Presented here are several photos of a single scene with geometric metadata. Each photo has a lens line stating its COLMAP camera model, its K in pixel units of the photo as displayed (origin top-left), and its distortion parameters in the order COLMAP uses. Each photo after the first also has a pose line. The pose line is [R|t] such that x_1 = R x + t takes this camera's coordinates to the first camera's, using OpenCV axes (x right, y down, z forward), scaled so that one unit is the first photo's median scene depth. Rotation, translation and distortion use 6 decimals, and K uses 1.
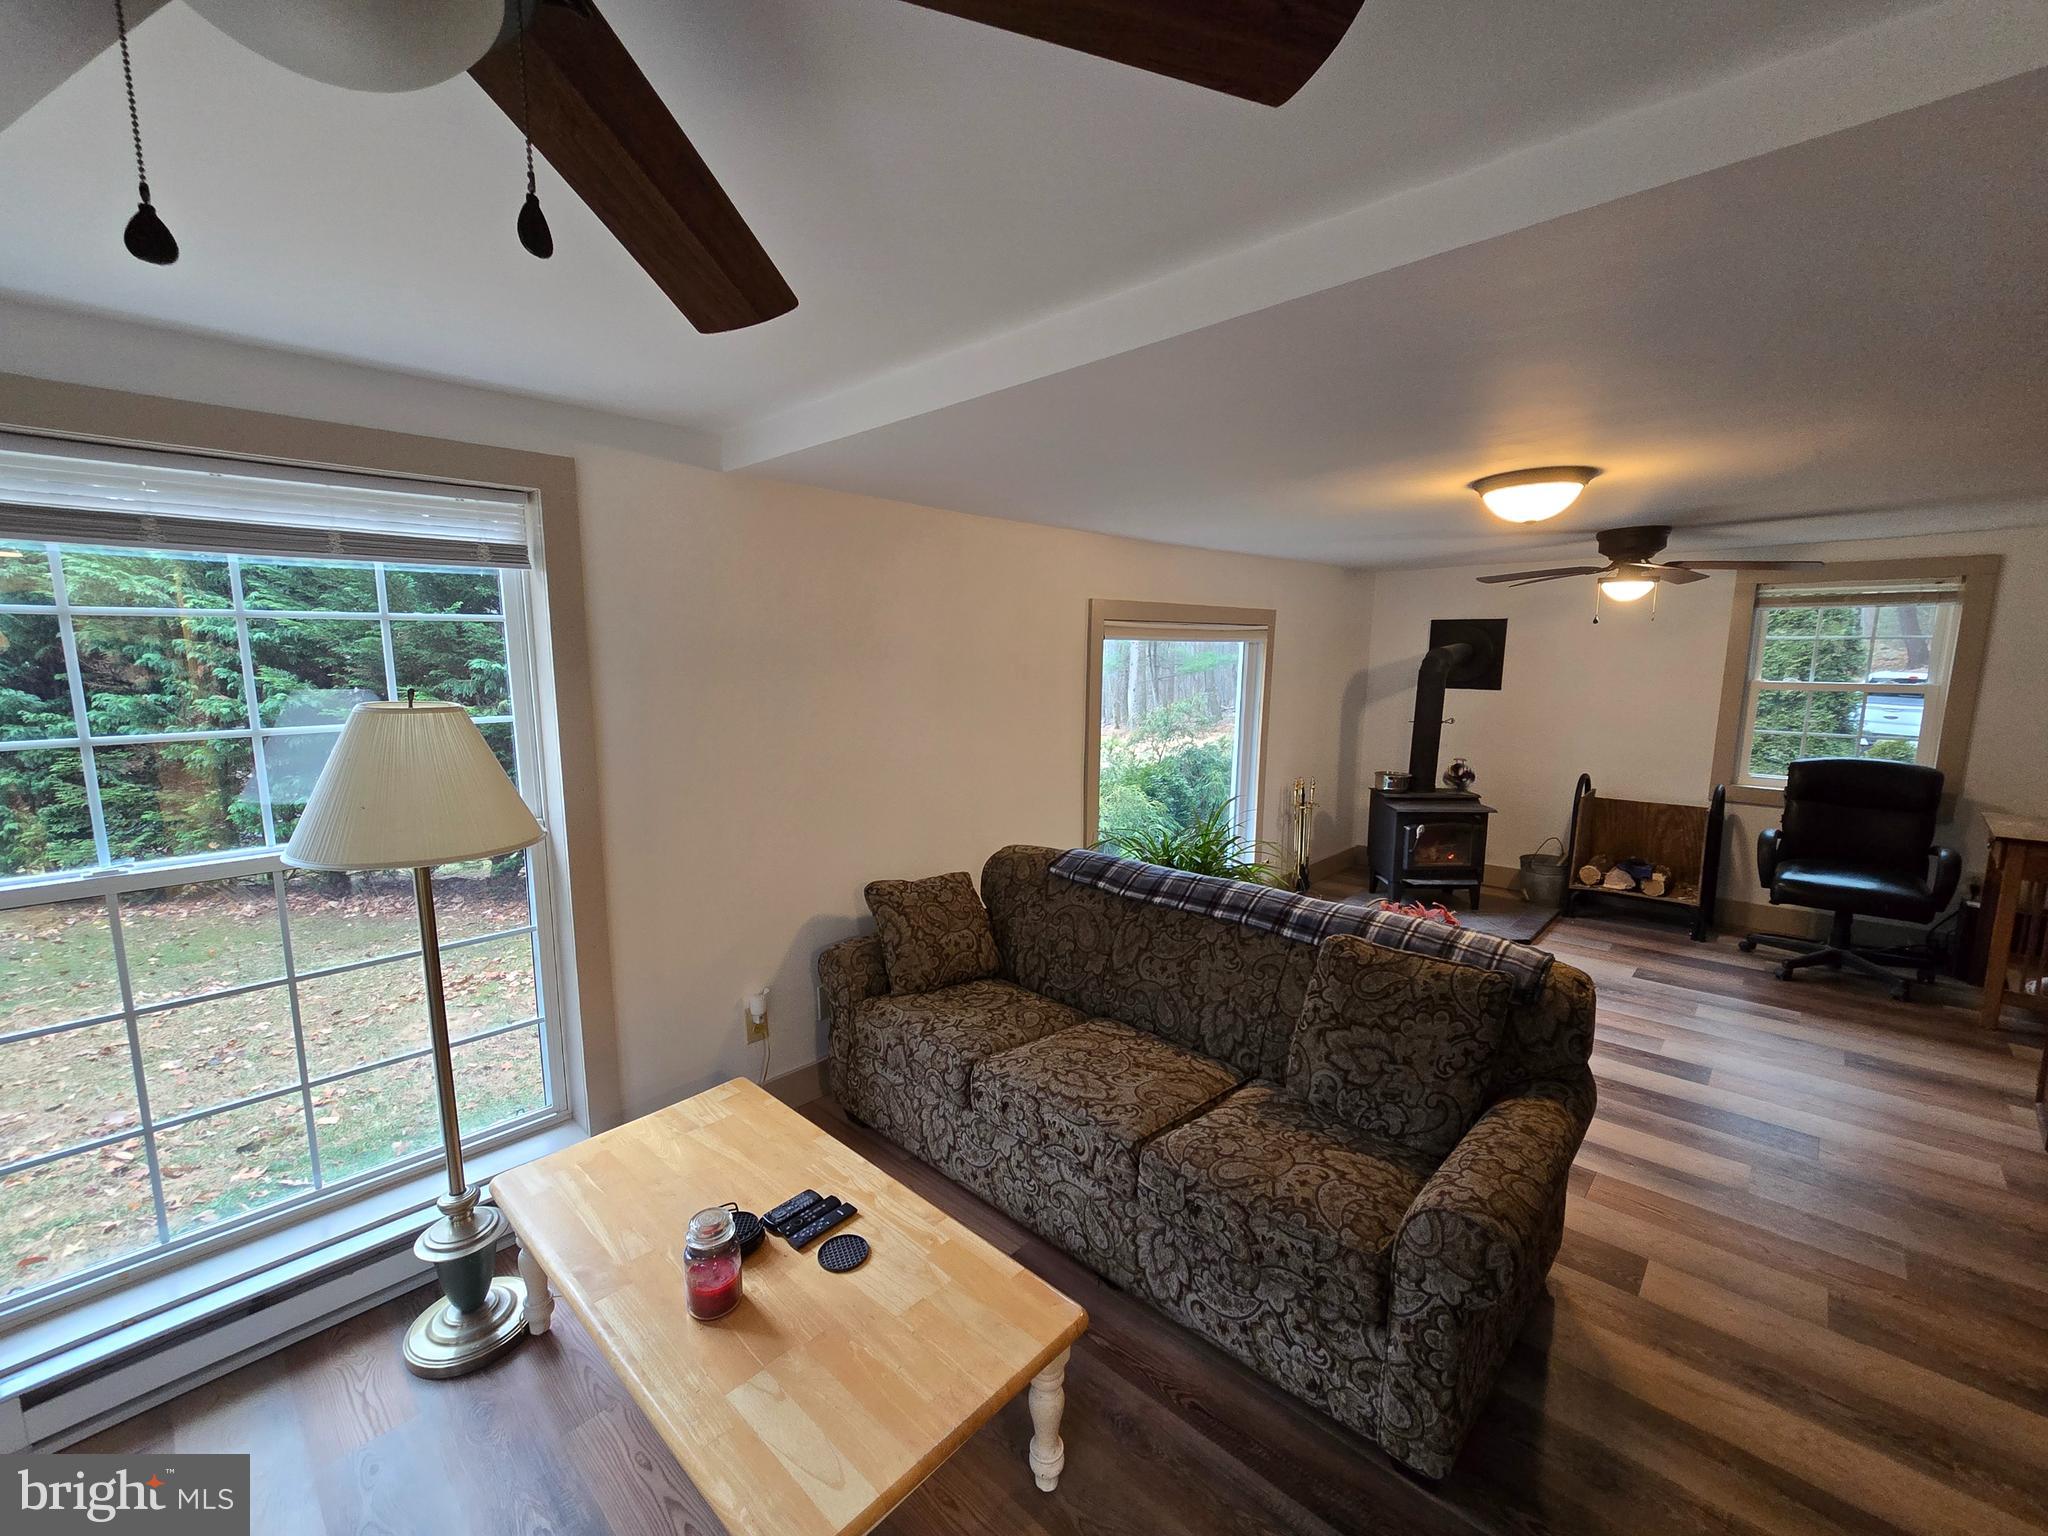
lens RADIAL K [[843.8, 0, 1016.8], [0, 843.8, 764.9], [0, 0, 1]] dist [-0.010226, 0.005099]
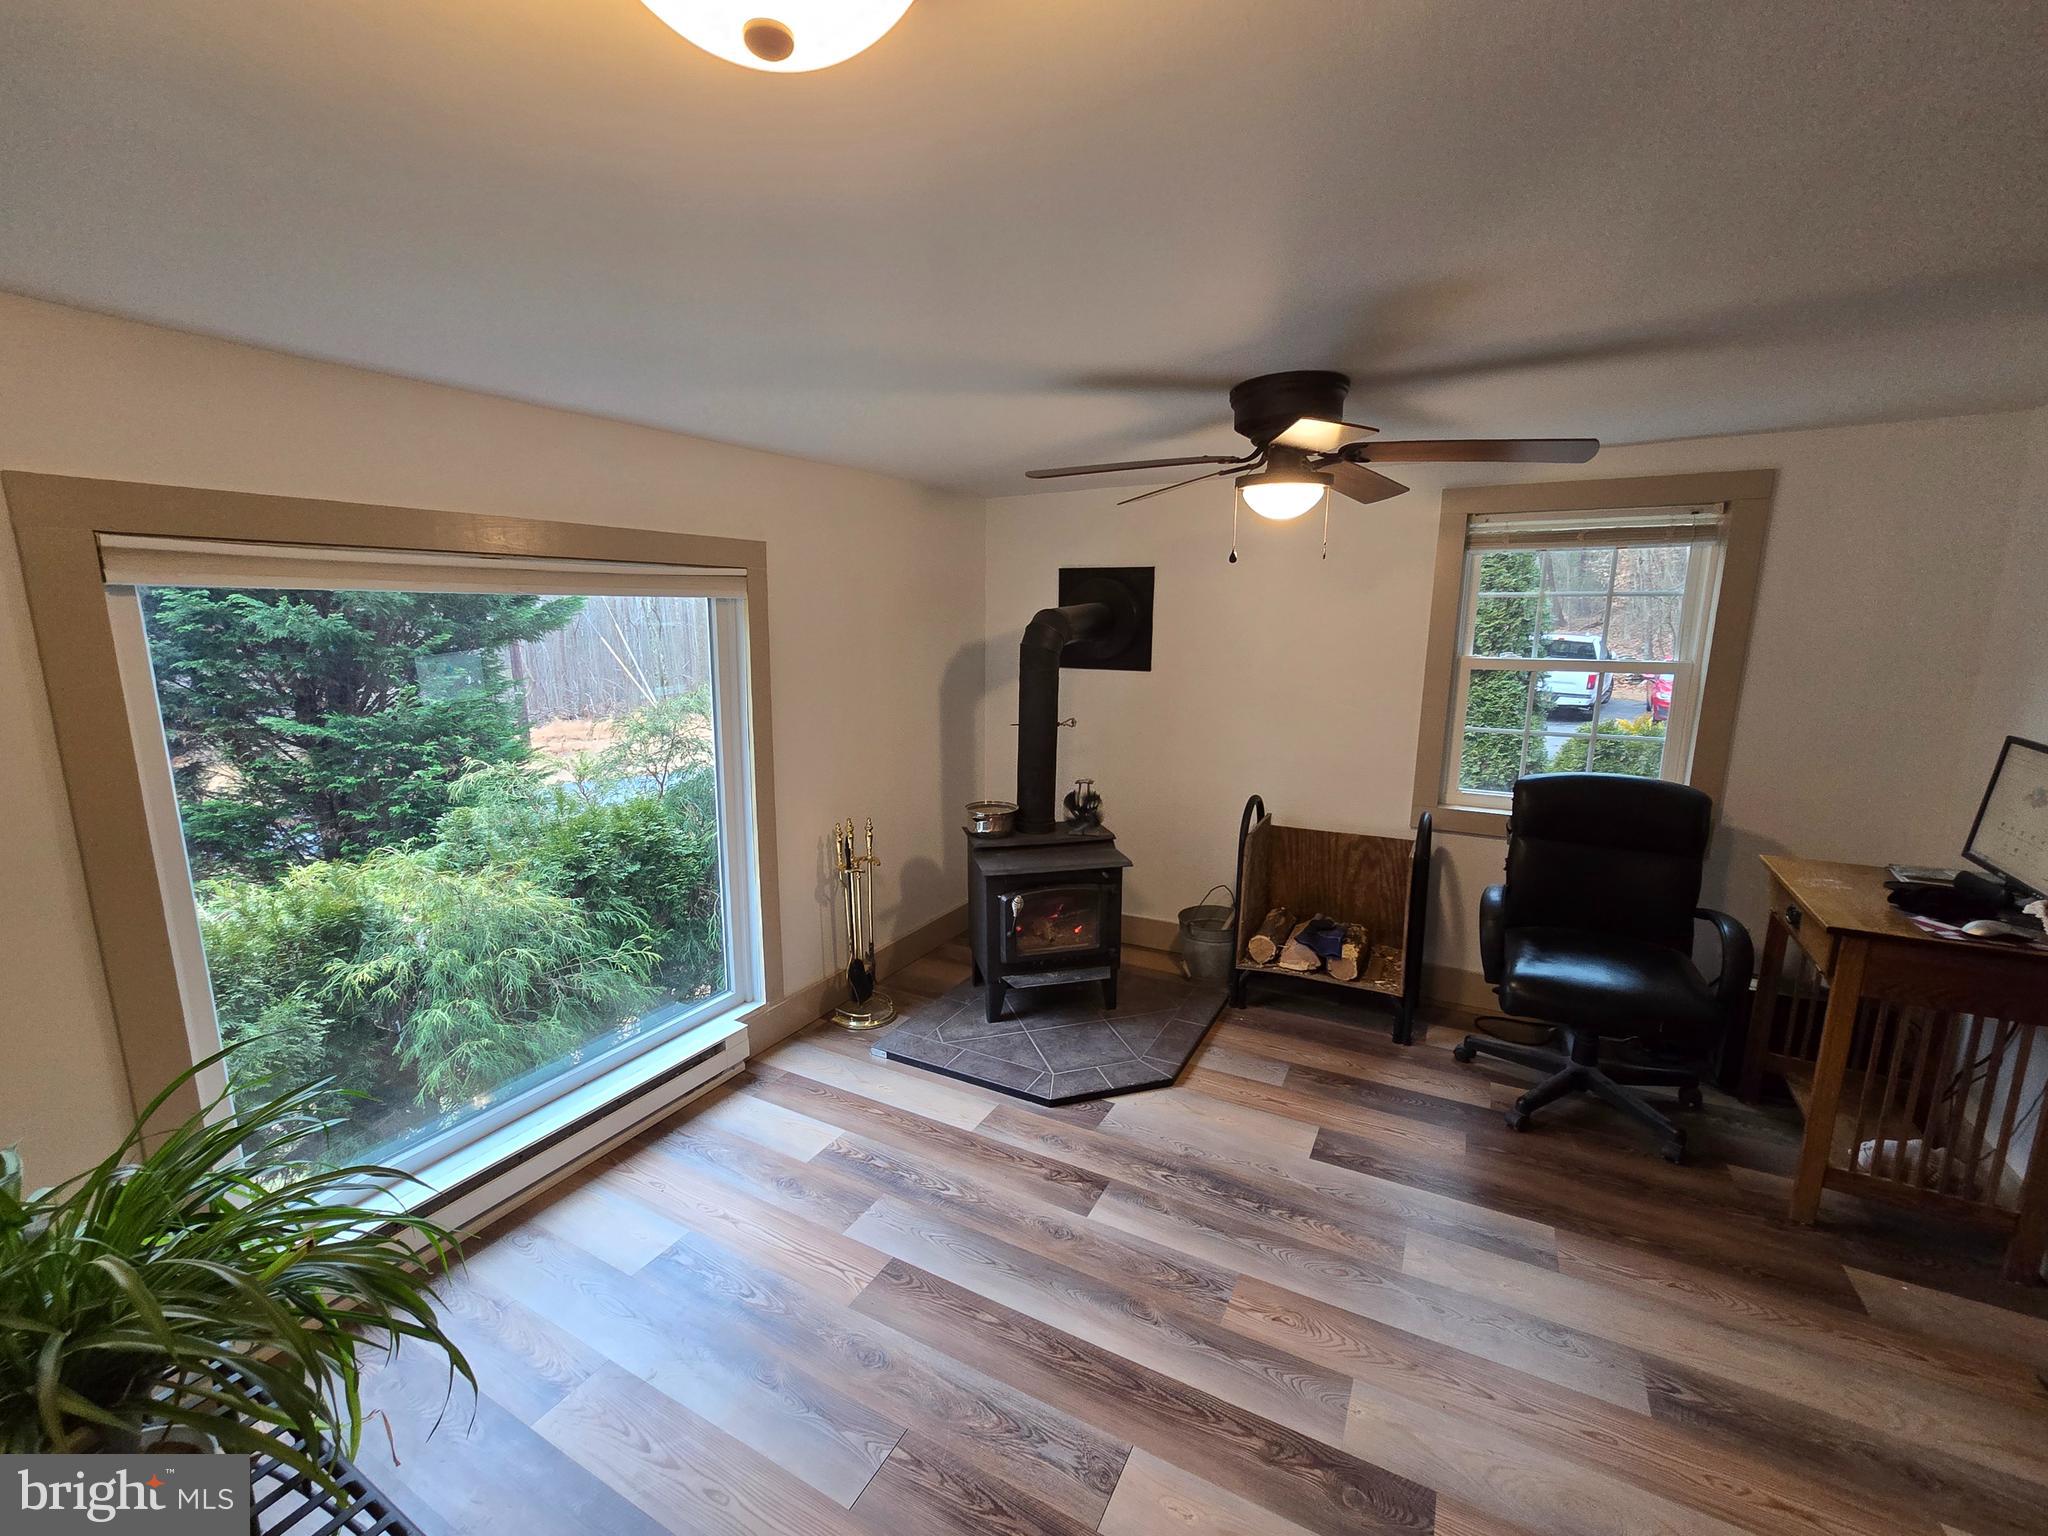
lens RADIAL K [[827.8, 0, 1024.0], [0, 827.8, 768.0], [0, 0, 1]] dist [0.010414, -0.000183]
pose [[0.965466, -0.049156, 0.255848, 0.344062], [0.036897, 0.997939, 0.052499, -0.057113], [-0.257902, -0.041246, 0.965290, 0.425560]]
